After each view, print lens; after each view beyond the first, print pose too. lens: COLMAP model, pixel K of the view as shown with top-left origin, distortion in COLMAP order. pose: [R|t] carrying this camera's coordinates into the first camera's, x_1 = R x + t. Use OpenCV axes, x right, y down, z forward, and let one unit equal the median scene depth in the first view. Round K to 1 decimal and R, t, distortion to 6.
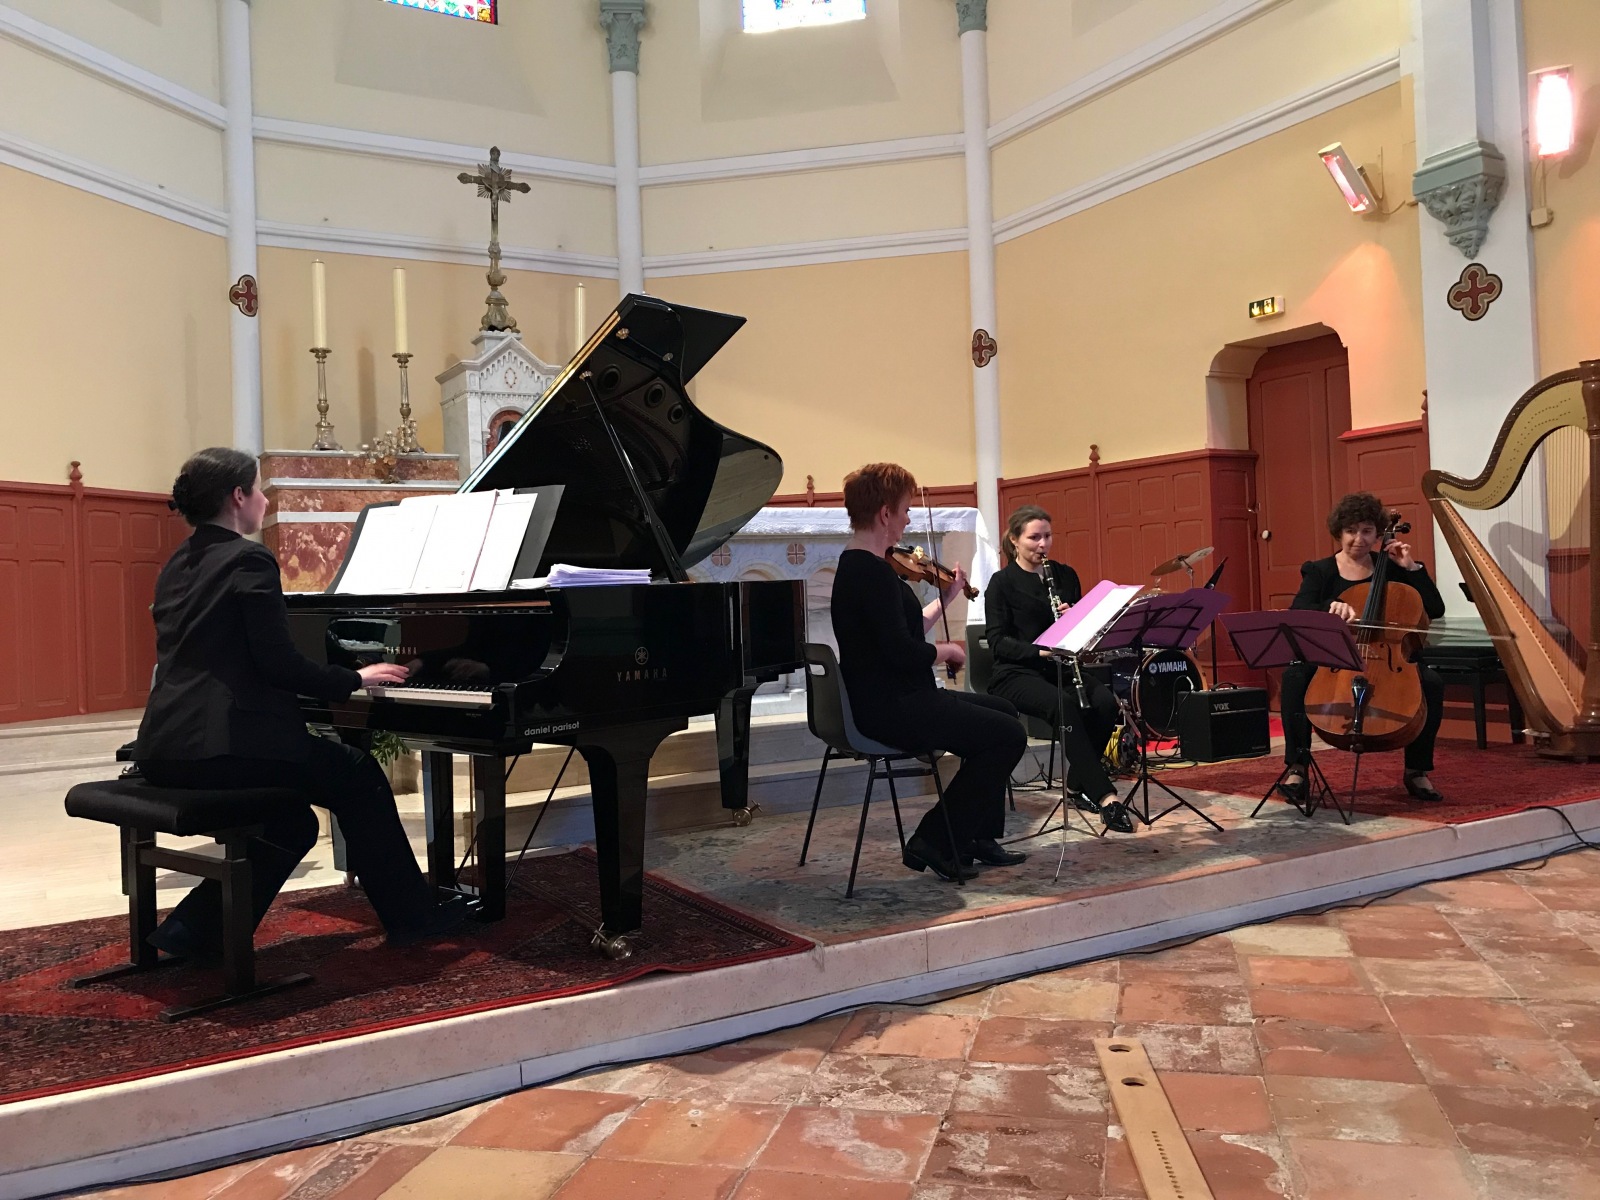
lens RADIAL K [[1306.0, 0, 786.9], [0, 1306.0, 589.5], [0, 0, 1]] dist [0.018172, -0.005318]
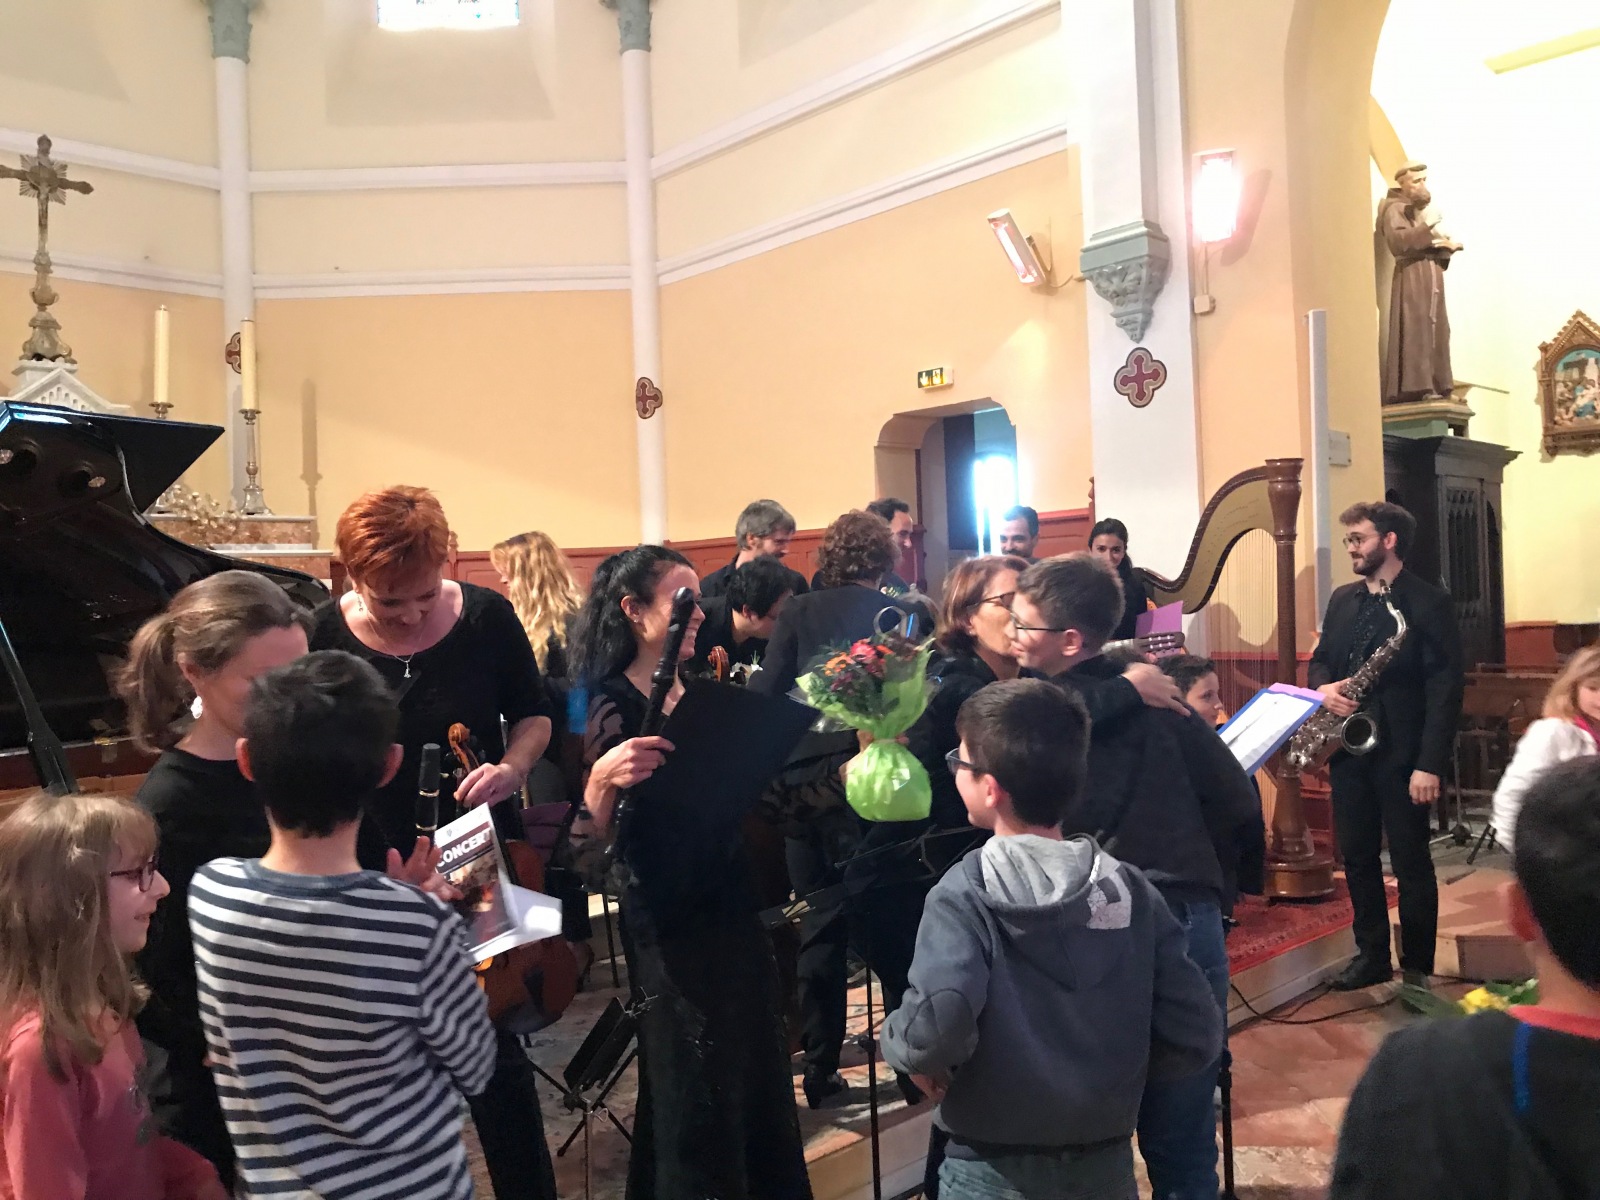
lens RADIAL K [[1306.0, 0, 778.8], [0, 1306.0, 591.6], [0, 0, 1]] dist [0.018172, -0.005318]
pose [[0.976007, 0.003723, 0.217710, 0.061137], [-0.002339, 0.999975, -0.006613, -0.062971], [-0.217729, 0.005945, 0.975991, 0.129858]]
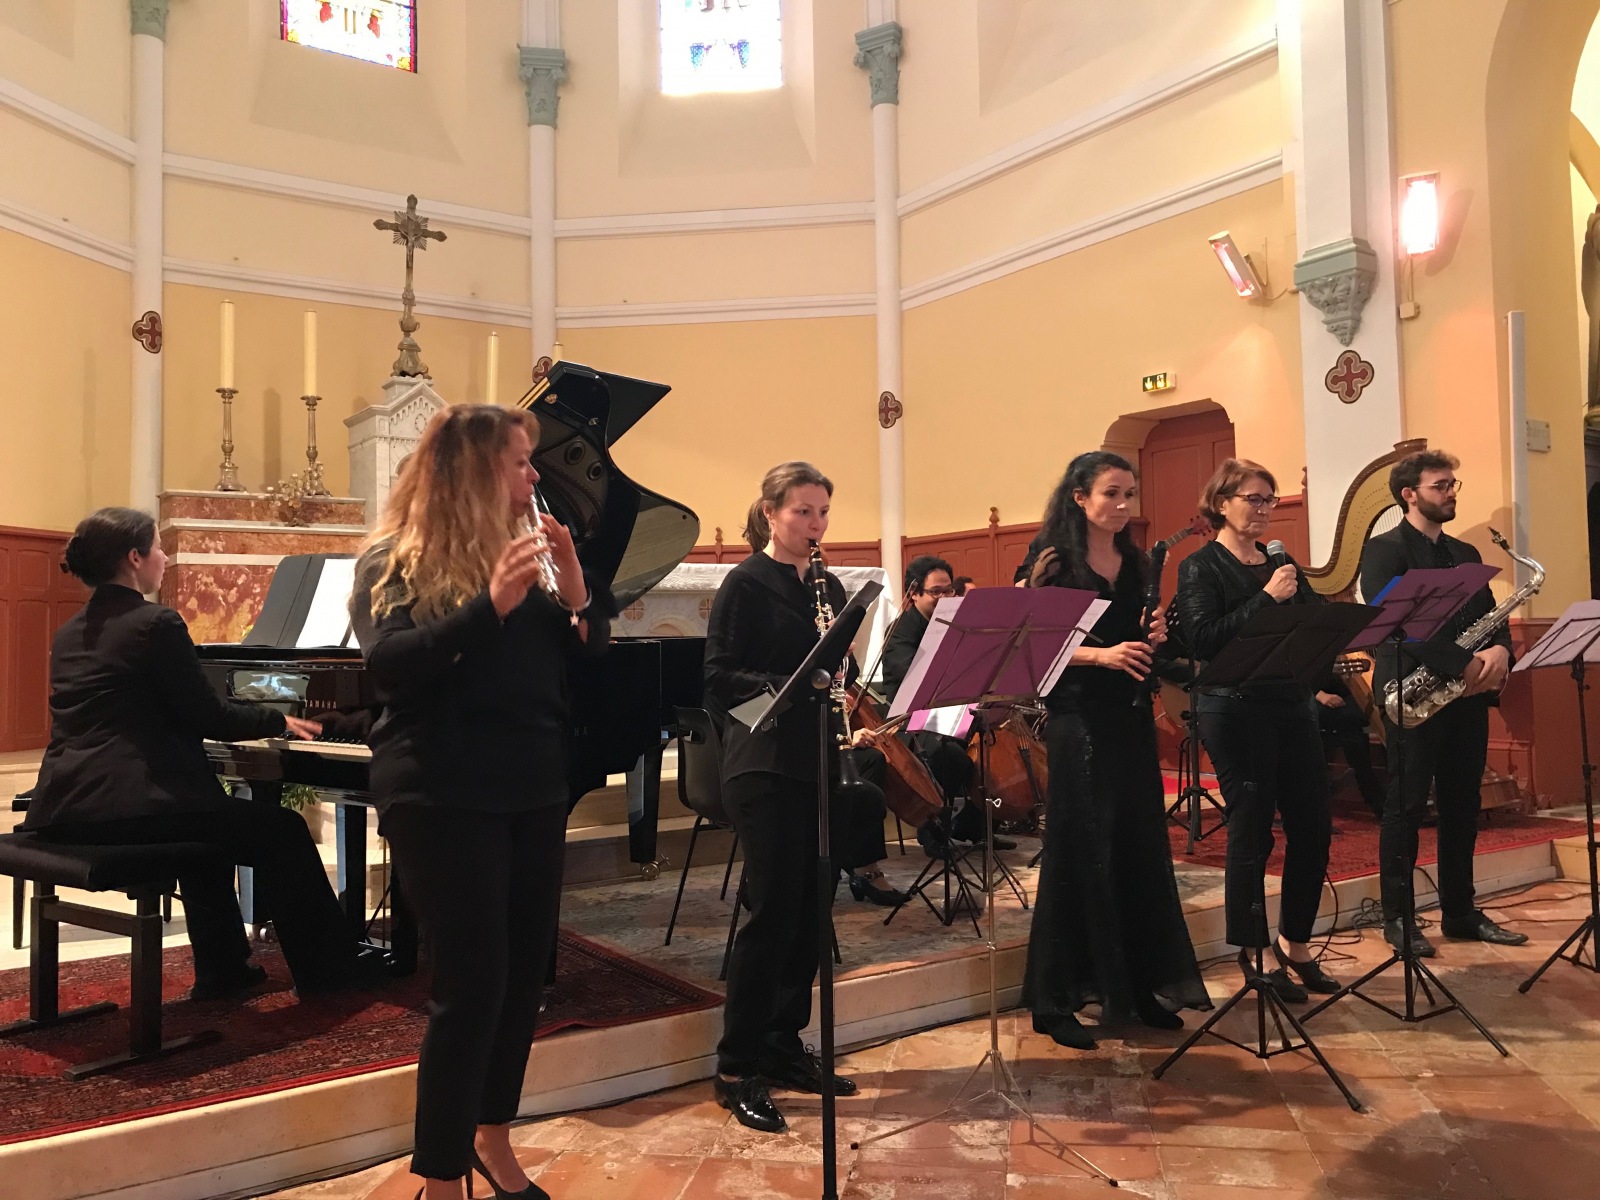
lens RADIAL K [[1306.0, 0, 785.2], [0, 1306.0, 592.3], [0, 0, 1]] dist [0.018172, -0.005318]
pose [[0.996859, 0.023241, 0.075704, -0.008205], [-0.020714, 0.999207, -0.033996, -0.006357], [-0.076434, 0.032322, 0.996551, -0.017809]]
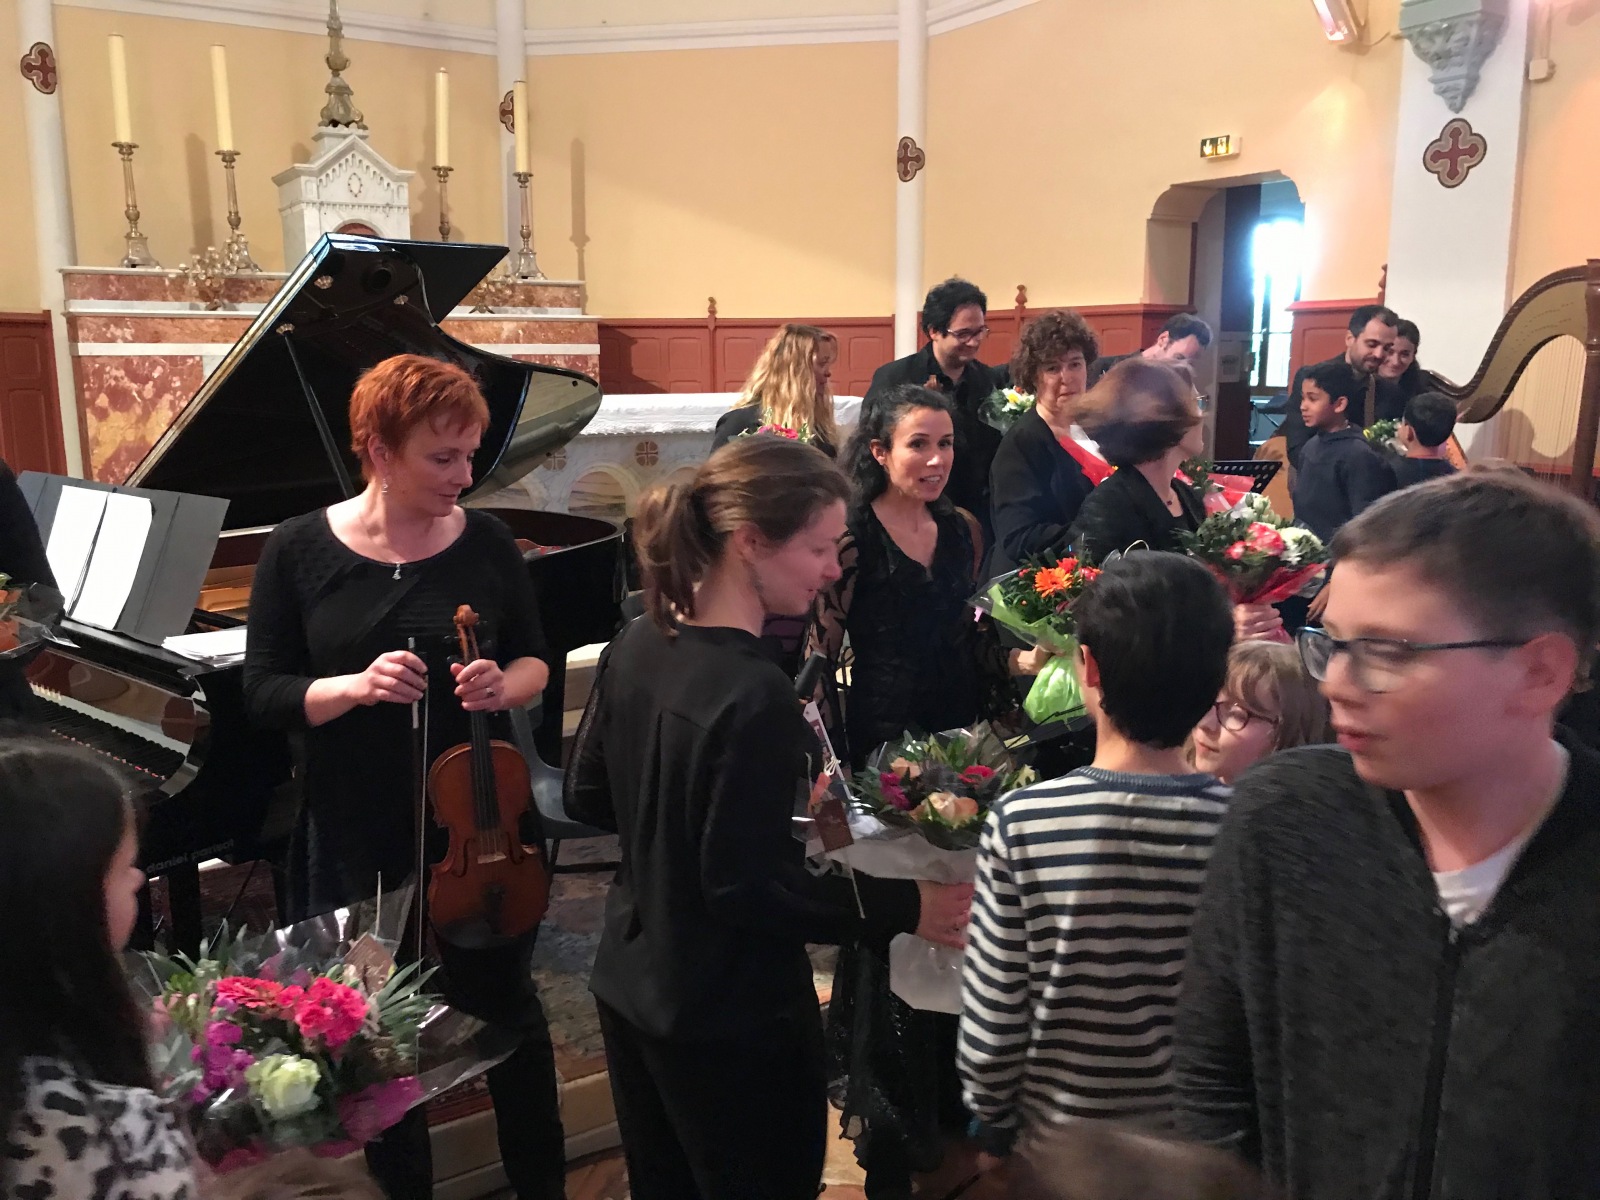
lens RADIAL K [[1306.0, 0, 785.3], [0, 1306.0, 589.5], [0, 0, 1]] dist [0.018172, -0.005318]
pose [[0.998883, 0.027771, 0.038236, 0.059332], [-0.034405, 0.982032, 0.185552, -0.088195], [-0.032396, -0.186660, 0.981890, 0.112466]]
